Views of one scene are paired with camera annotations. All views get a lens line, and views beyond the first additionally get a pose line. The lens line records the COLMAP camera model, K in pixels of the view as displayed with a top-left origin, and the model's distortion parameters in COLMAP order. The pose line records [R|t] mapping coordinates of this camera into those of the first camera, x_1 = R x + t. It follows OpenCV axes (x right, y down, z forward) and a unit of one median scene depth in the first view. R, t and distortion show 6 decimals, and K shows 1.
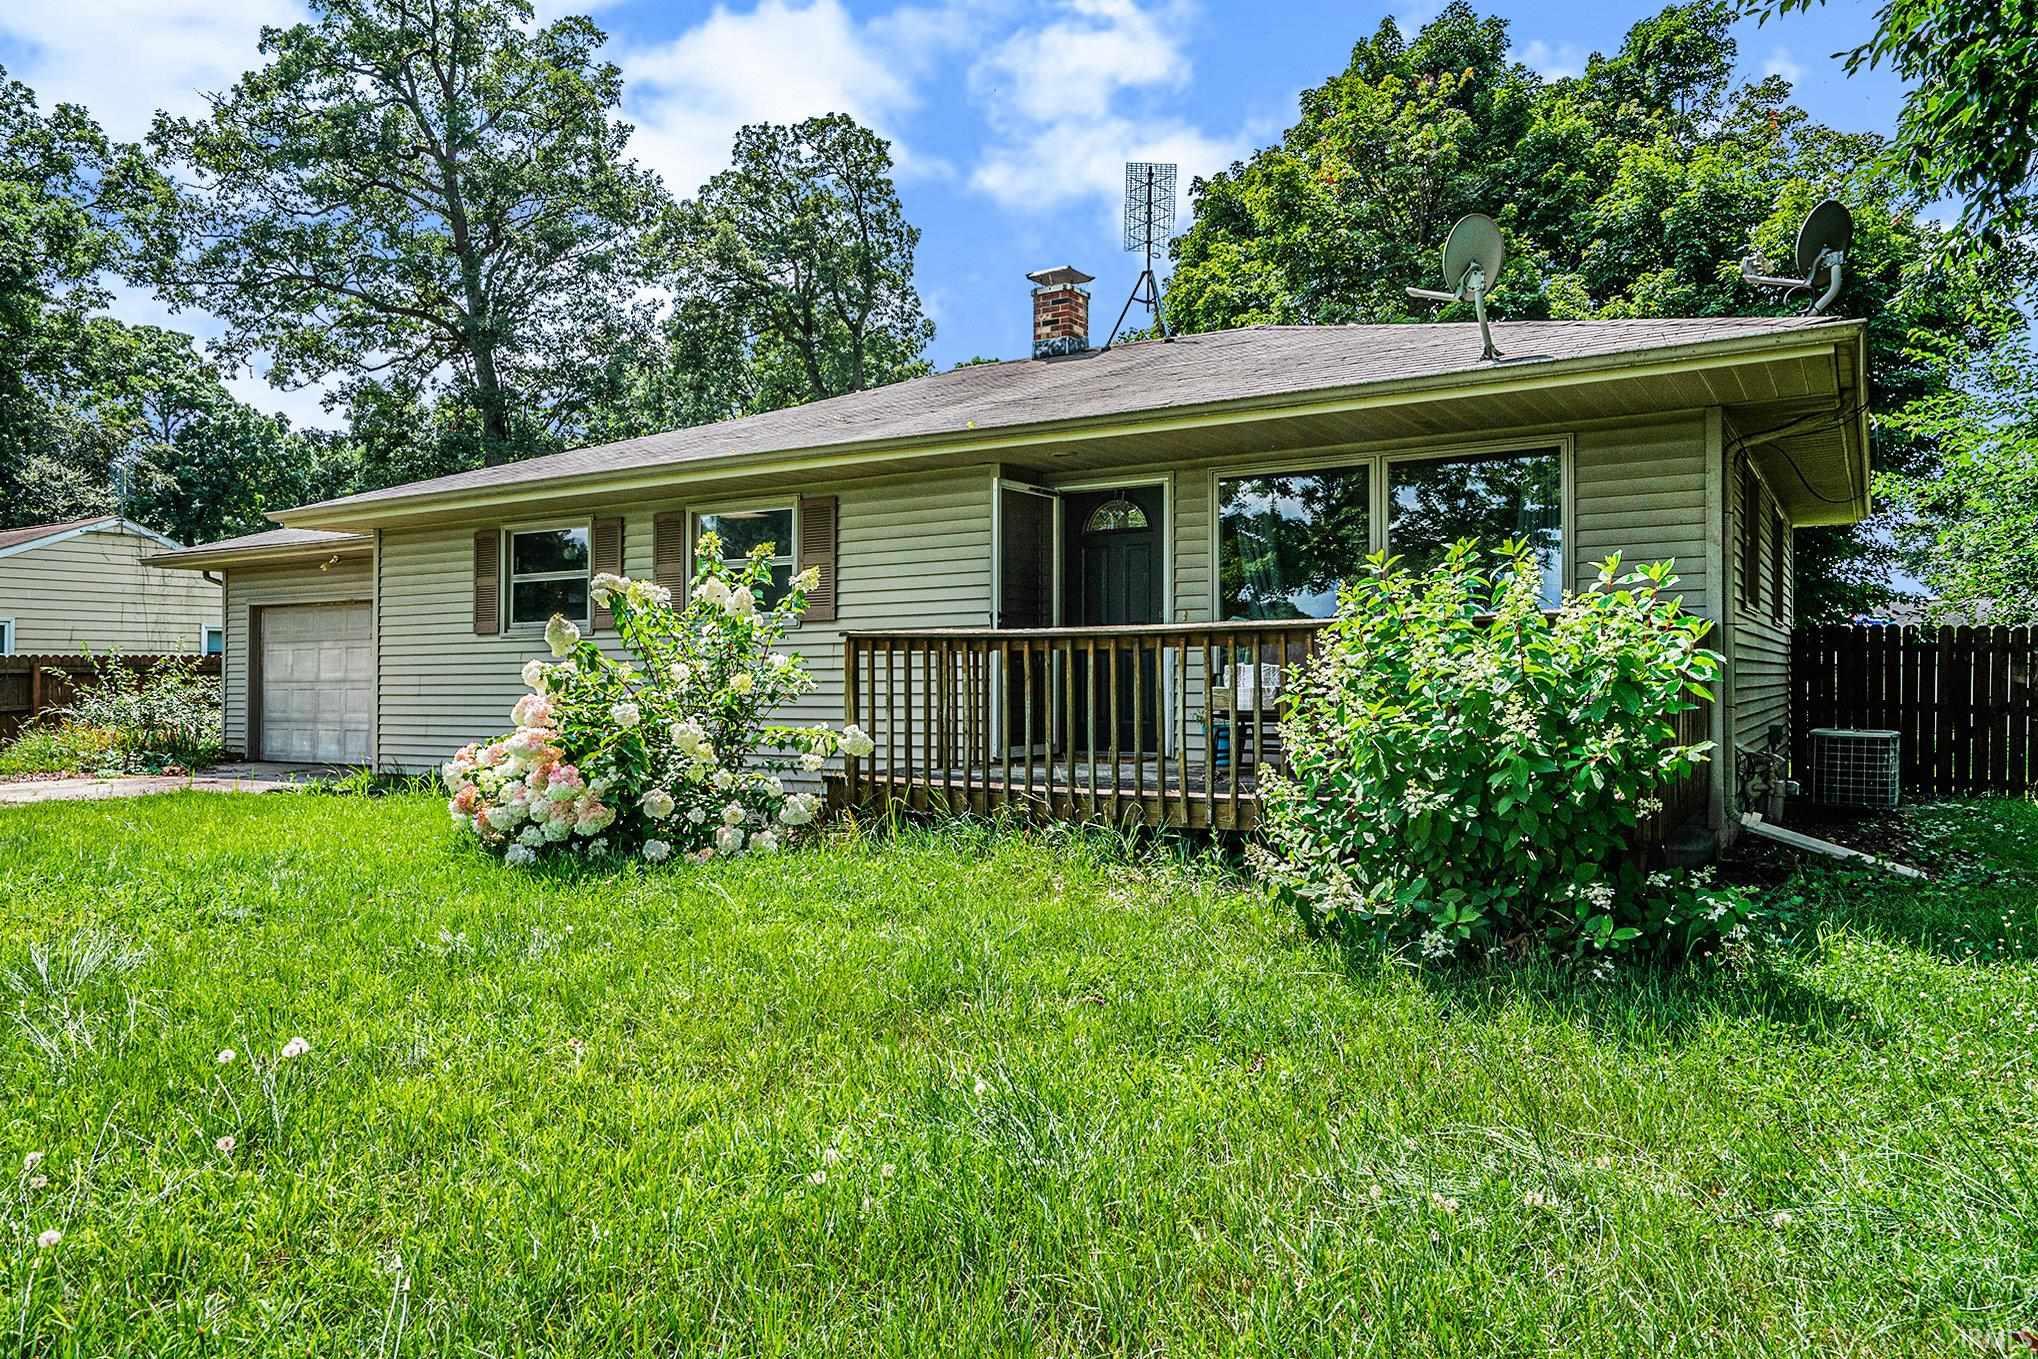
lens RADIAL K [[1417.0, 0, 1019.0], [0, 1417.0, 679.5], [0, 0, 1]] dist [-0.043067, -0.001261]
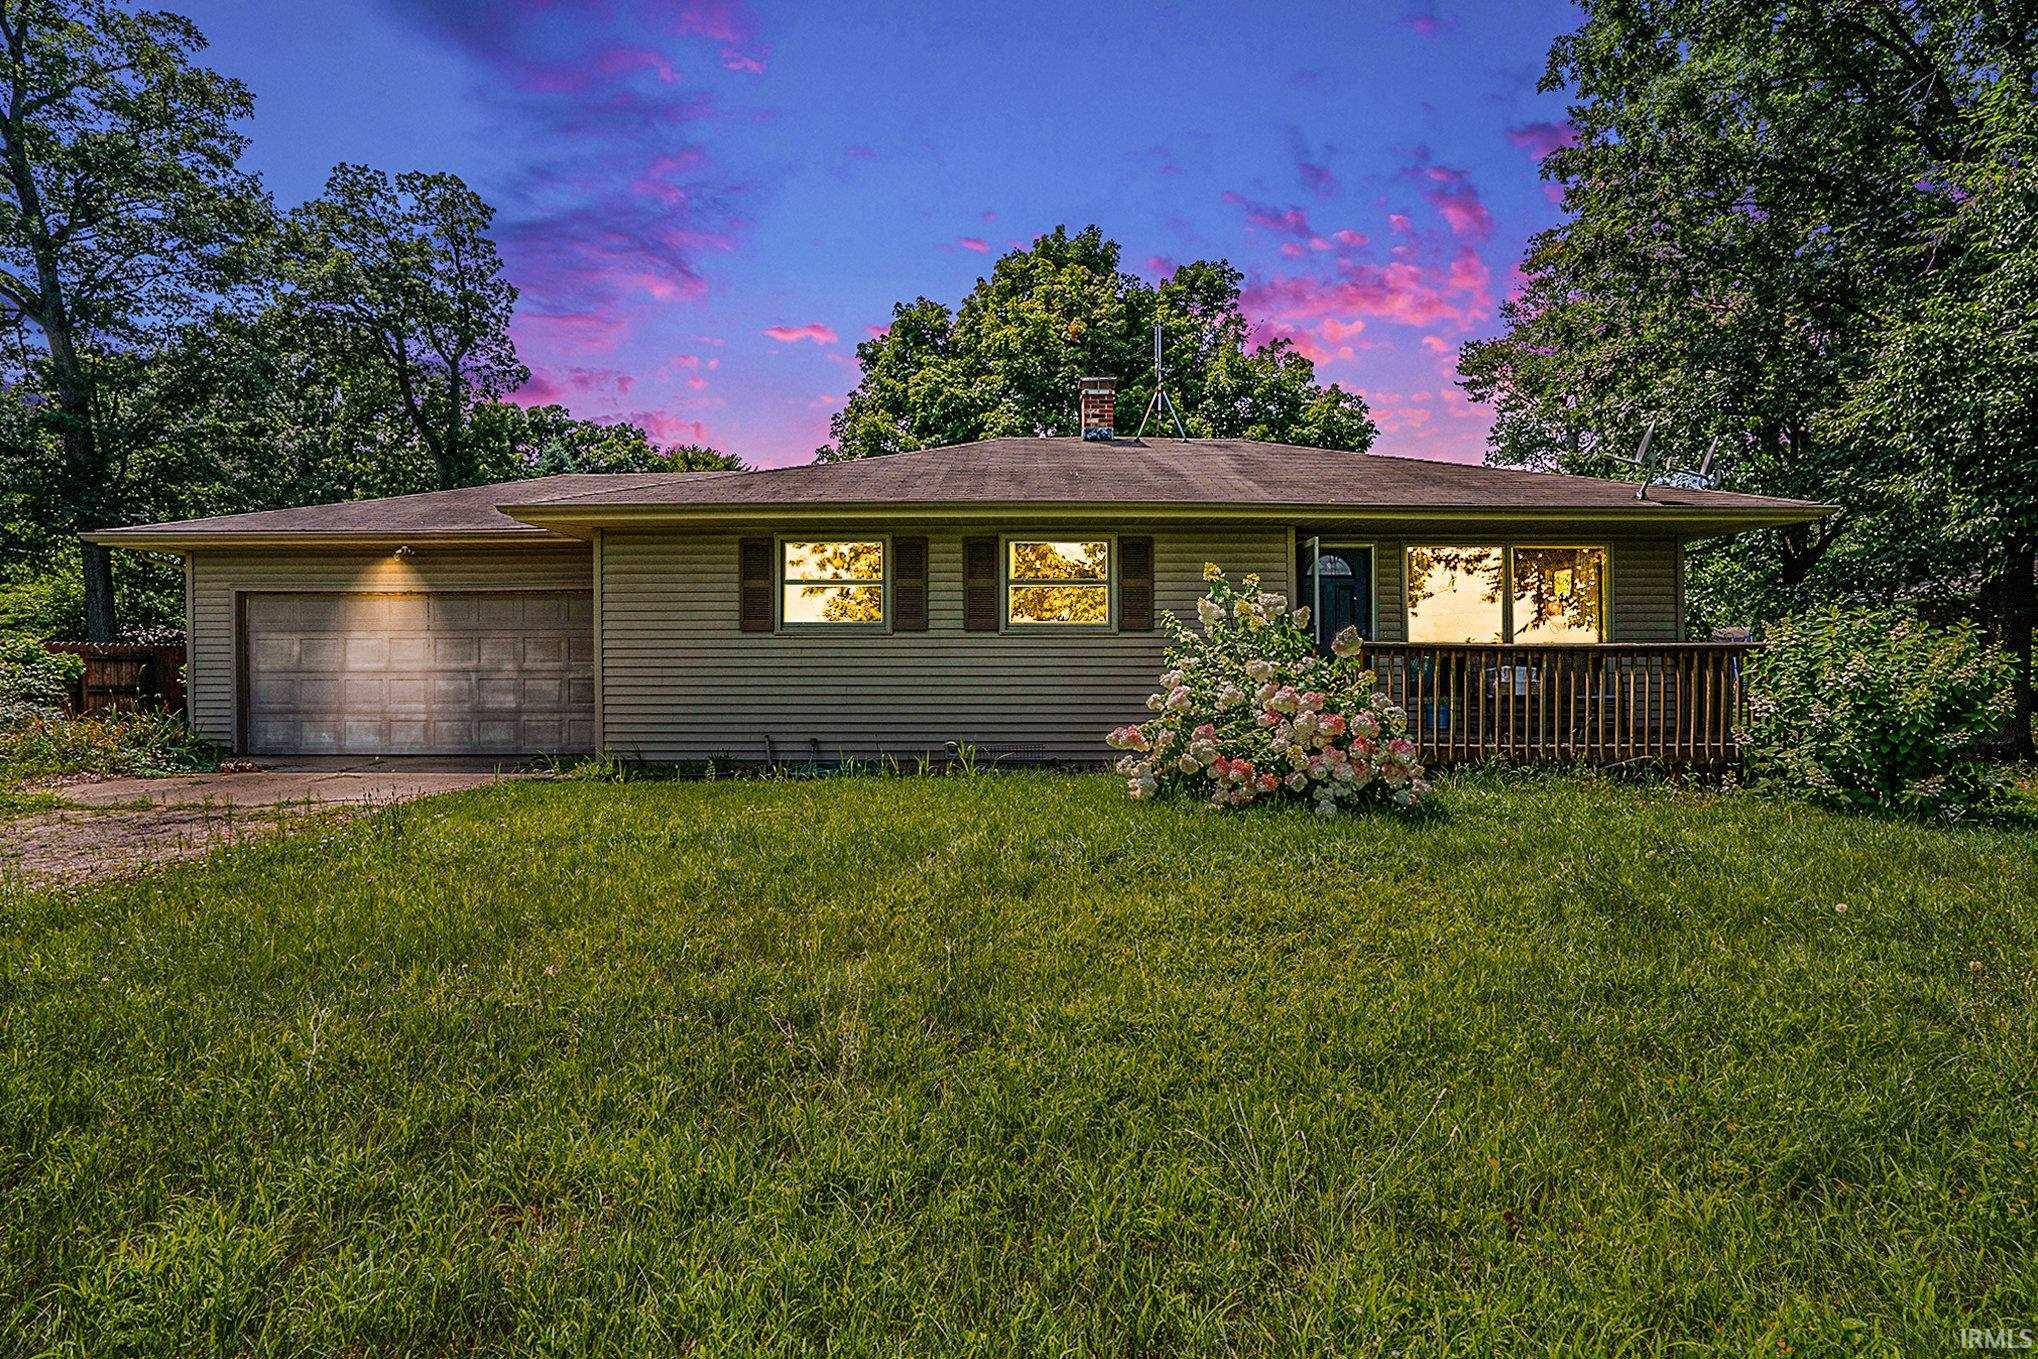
lens RADIAL K [[1020.1, 0, 1019.0], [0, 1020.1, 679.5], [0, 0, 1]] dist [-0.028265, 0.001291]
pose [[0.843975, -0.002529, 0.536377, -0.249090], [-0.003168, 0.999948, 0.009699, -0.001011], [-0.536374, -0.009885, 0.843923, 0.082403]]
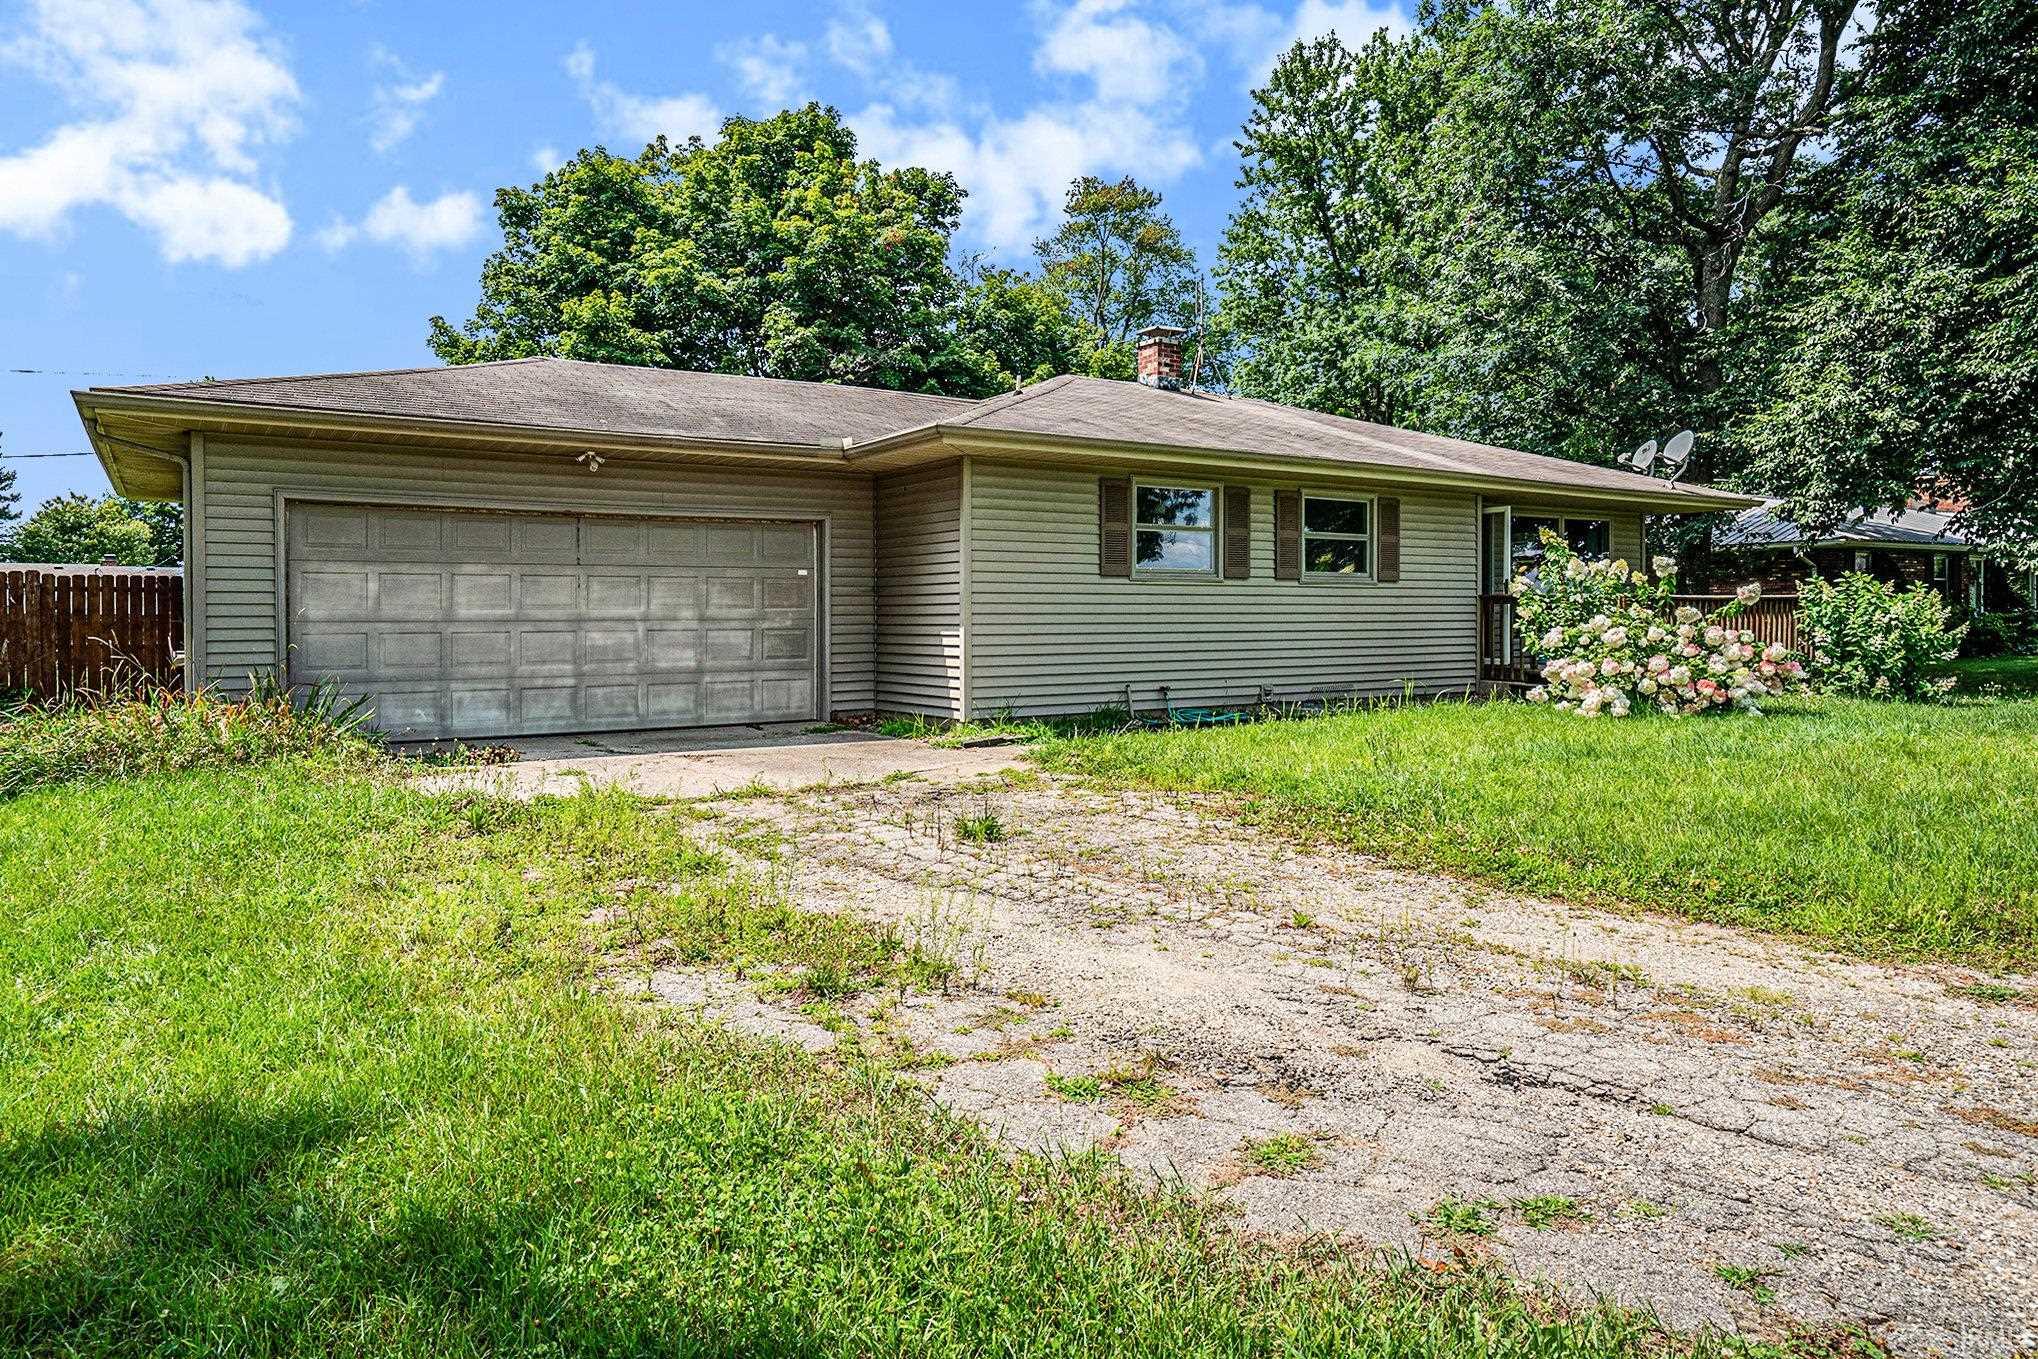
lens RADIAL K [[1240.5, 0, 1016.5], [0, 1240.5, 626.3], [0, 0, 1]] dist [-0.001167, -0.000150]
pose [[0.427888, -0.002296, 0.903829, -0.492521], [0.001091, 0.999997, 0.002024, 0.001406], [-0.903831, 0.000120, 0.427889, 0.261265]]
